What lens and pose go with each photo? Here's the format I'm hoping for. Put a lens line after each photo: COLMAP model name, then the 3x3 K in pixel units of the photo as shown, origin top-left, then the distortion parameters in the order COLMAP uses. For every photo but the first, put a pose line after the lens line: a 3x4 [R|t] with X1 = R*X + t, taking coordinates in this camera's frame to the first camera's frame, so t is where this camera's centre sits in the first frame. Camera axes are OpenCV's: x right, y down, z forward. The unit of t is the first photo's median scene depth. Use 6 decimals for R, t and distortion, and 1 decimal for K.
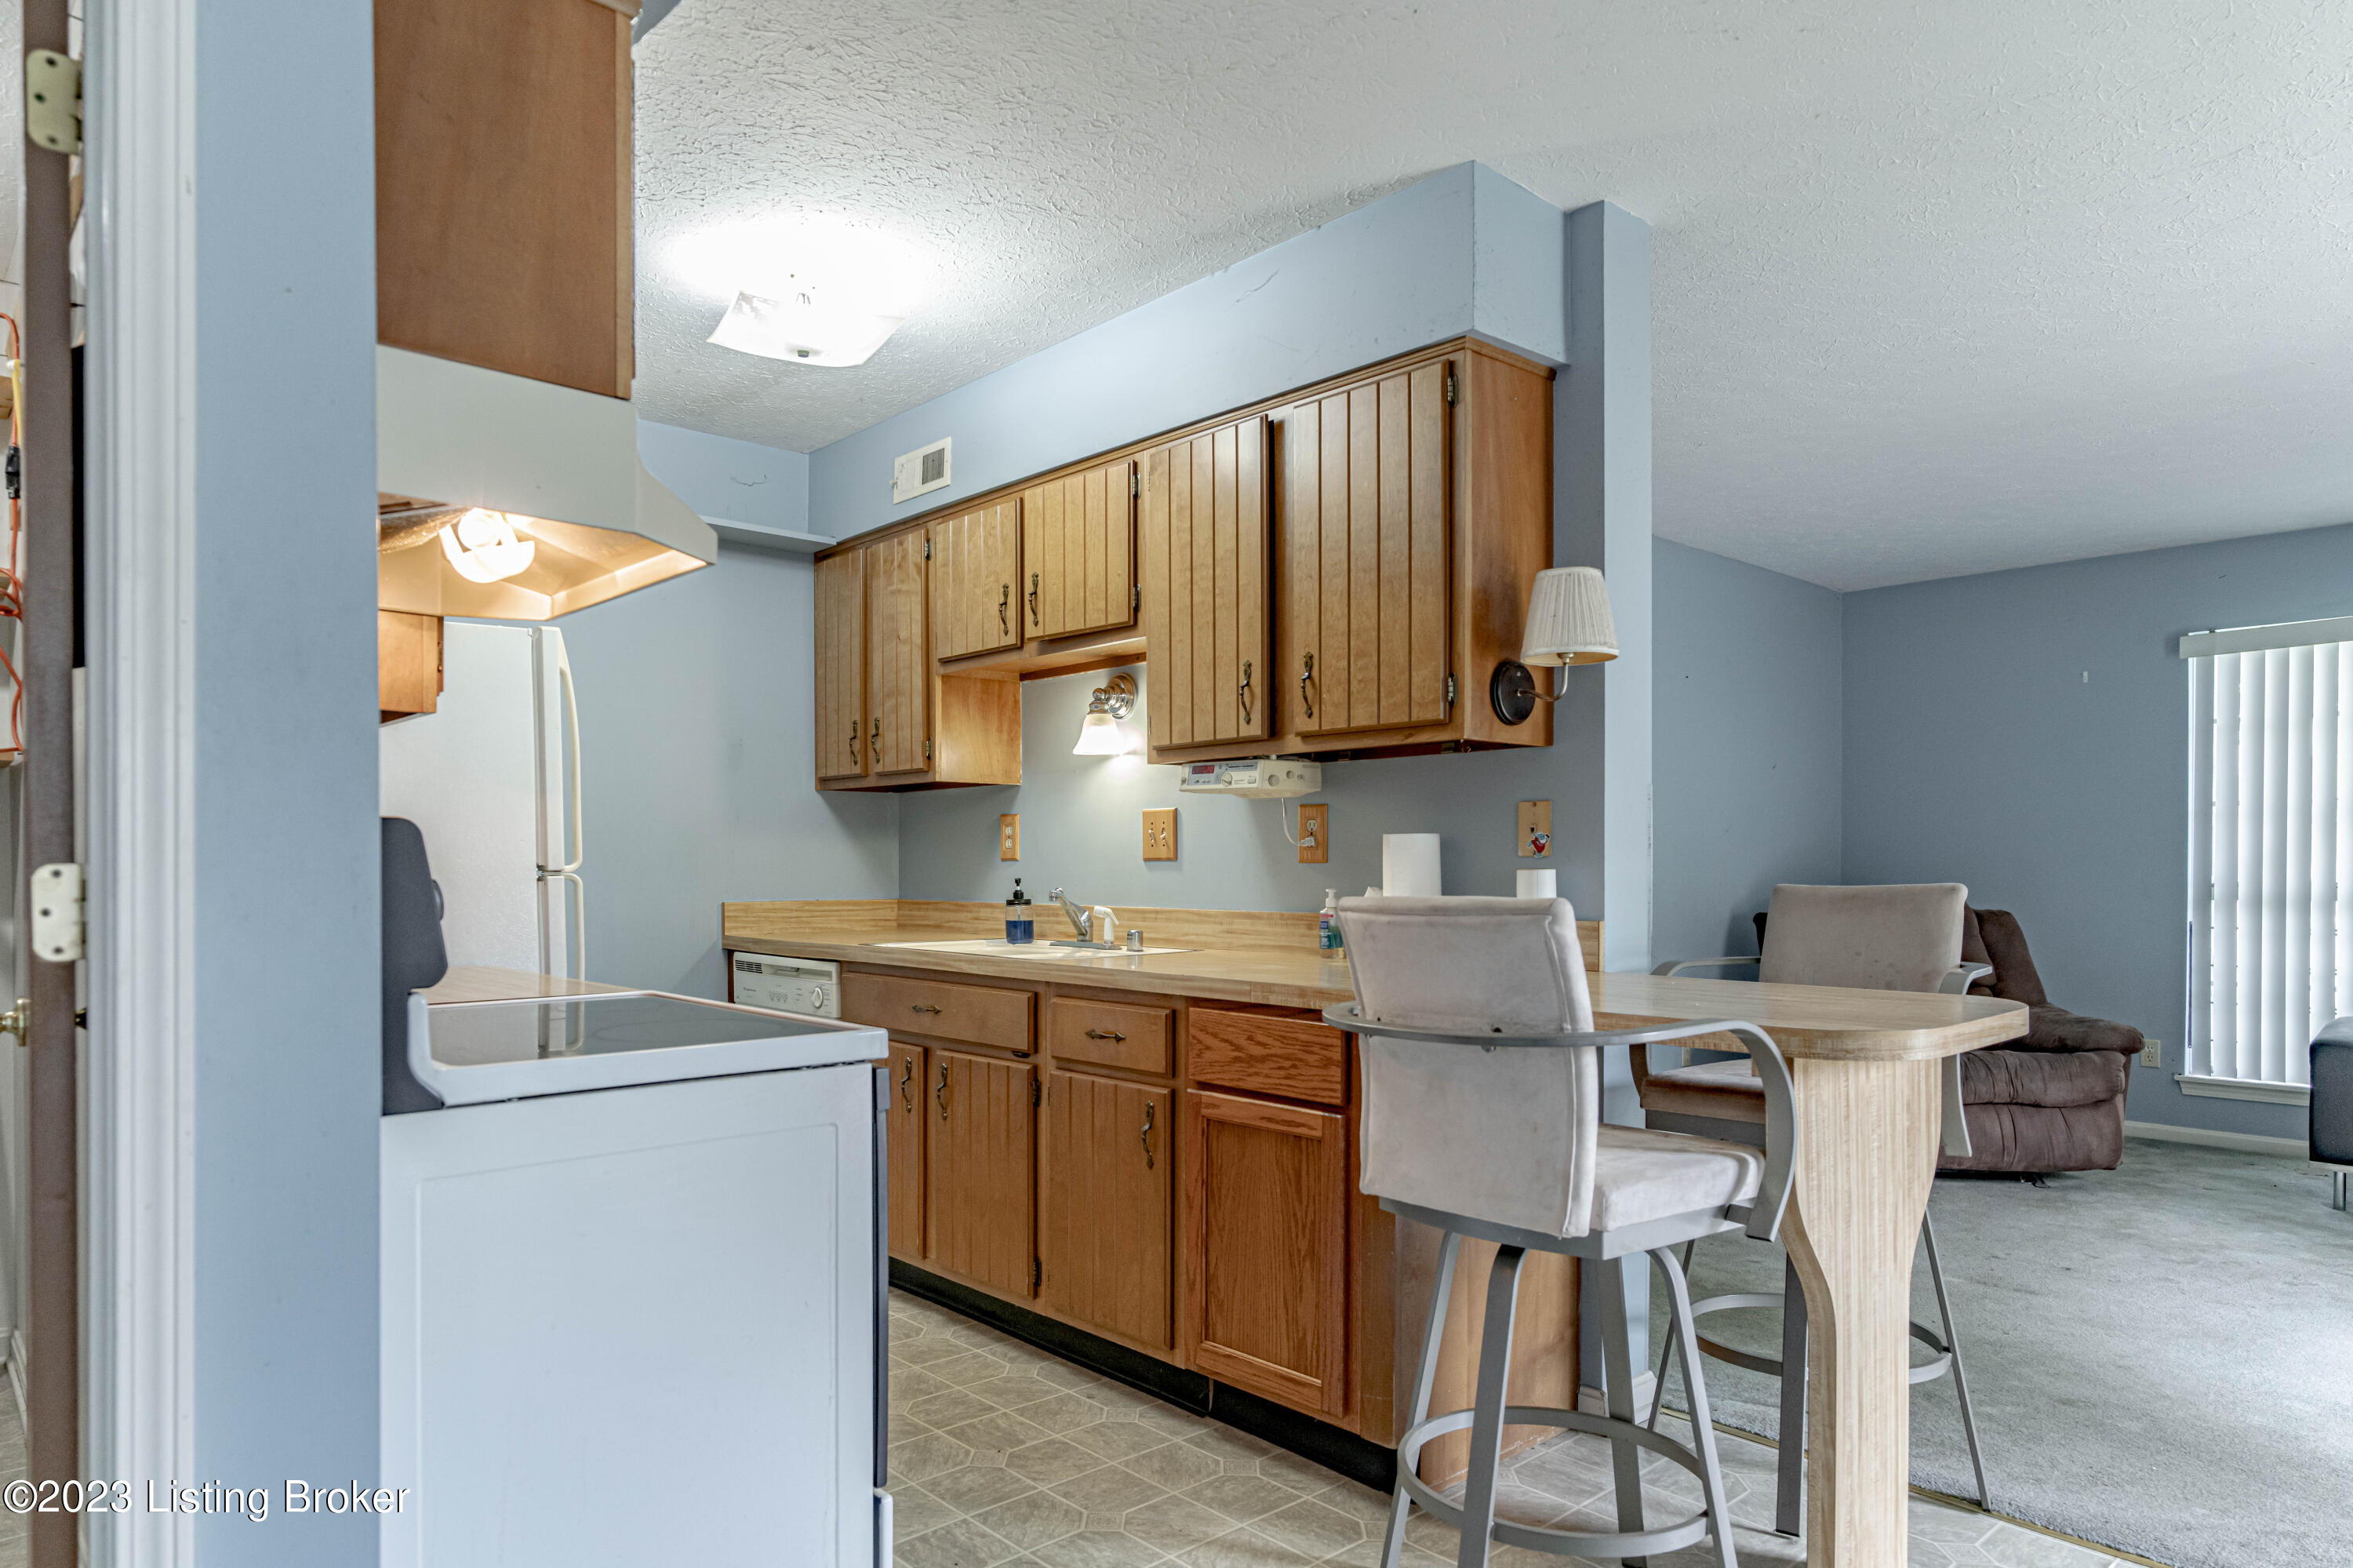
lens RADIAL K [[1426.7, 0, 1154.8], [0, 1426.7, 876.8], [0, 0, 1]] dist [0.000260, 0.005215]
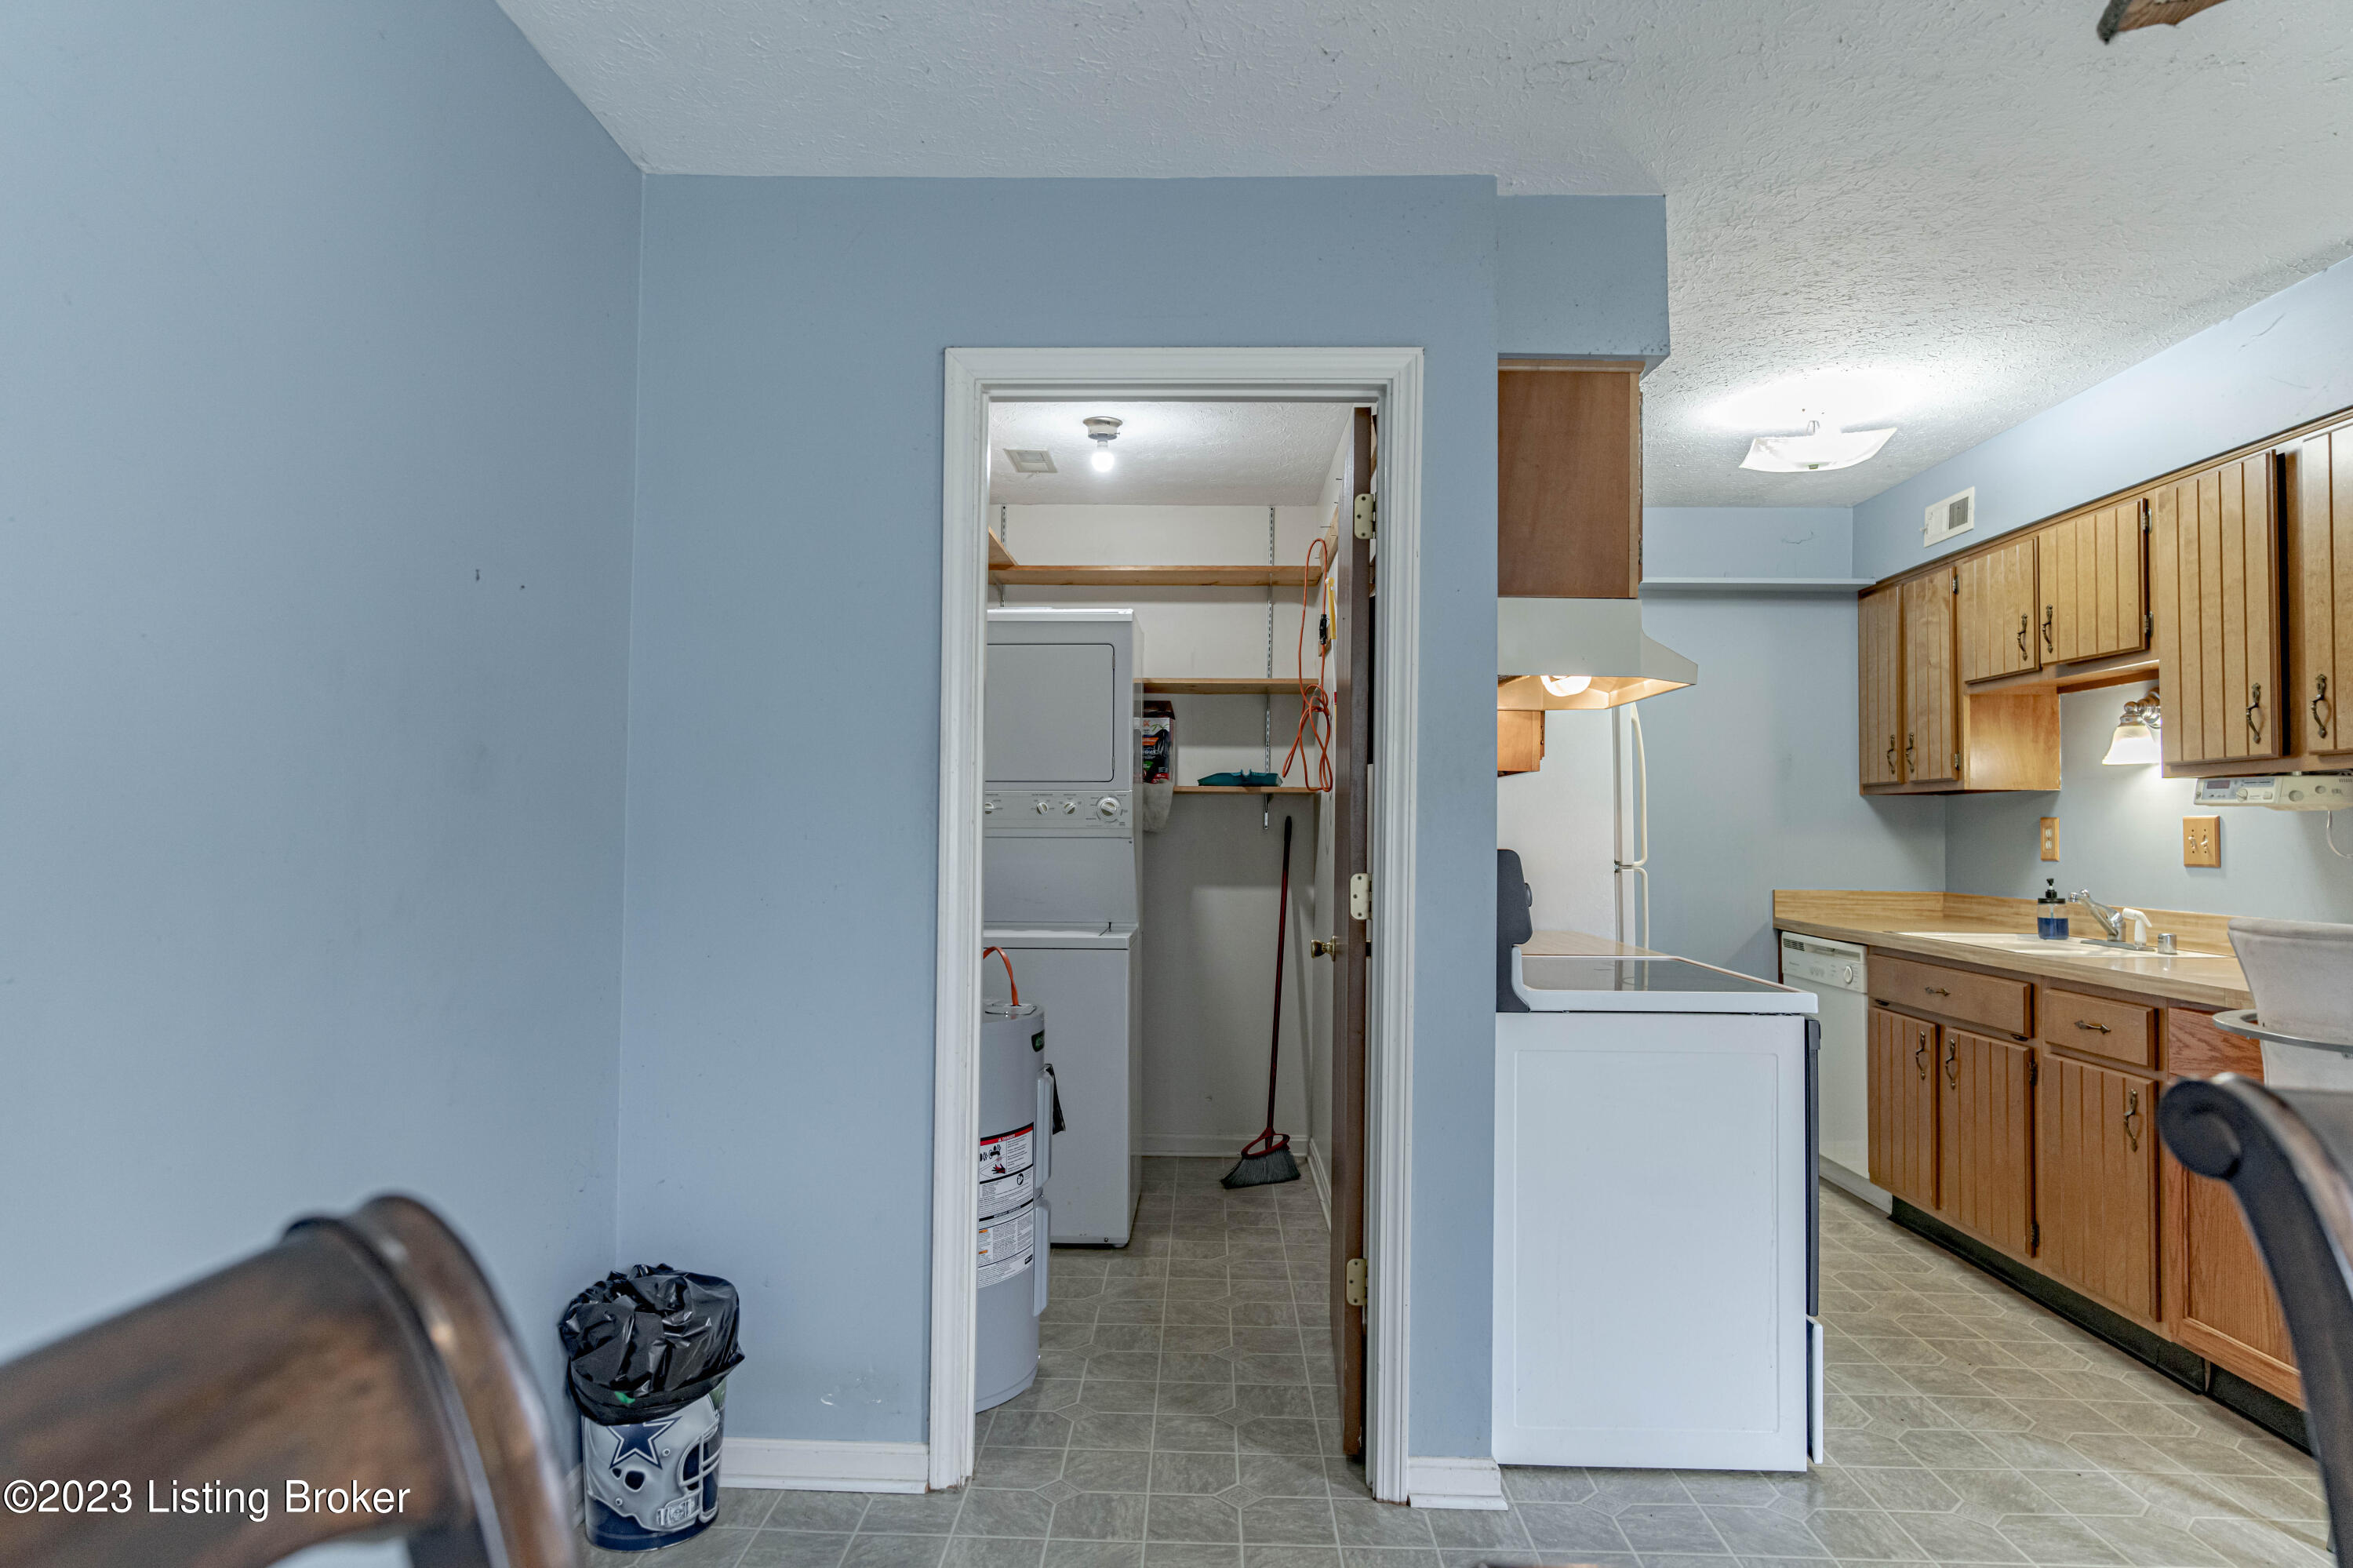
lens RADIAL K [[1426.7, 0, 1173.2], [0, 1426.7, 788.2], [0, 0, 1]] dist [0.000260, 0.005215]
pose [[0.732730, -0.009143, -0.680458, 0.198191], [-0.017993, 0.999300, -0.032801, -0.025721], [0.680281, 0.036278, 0.732053, -0.312896]]
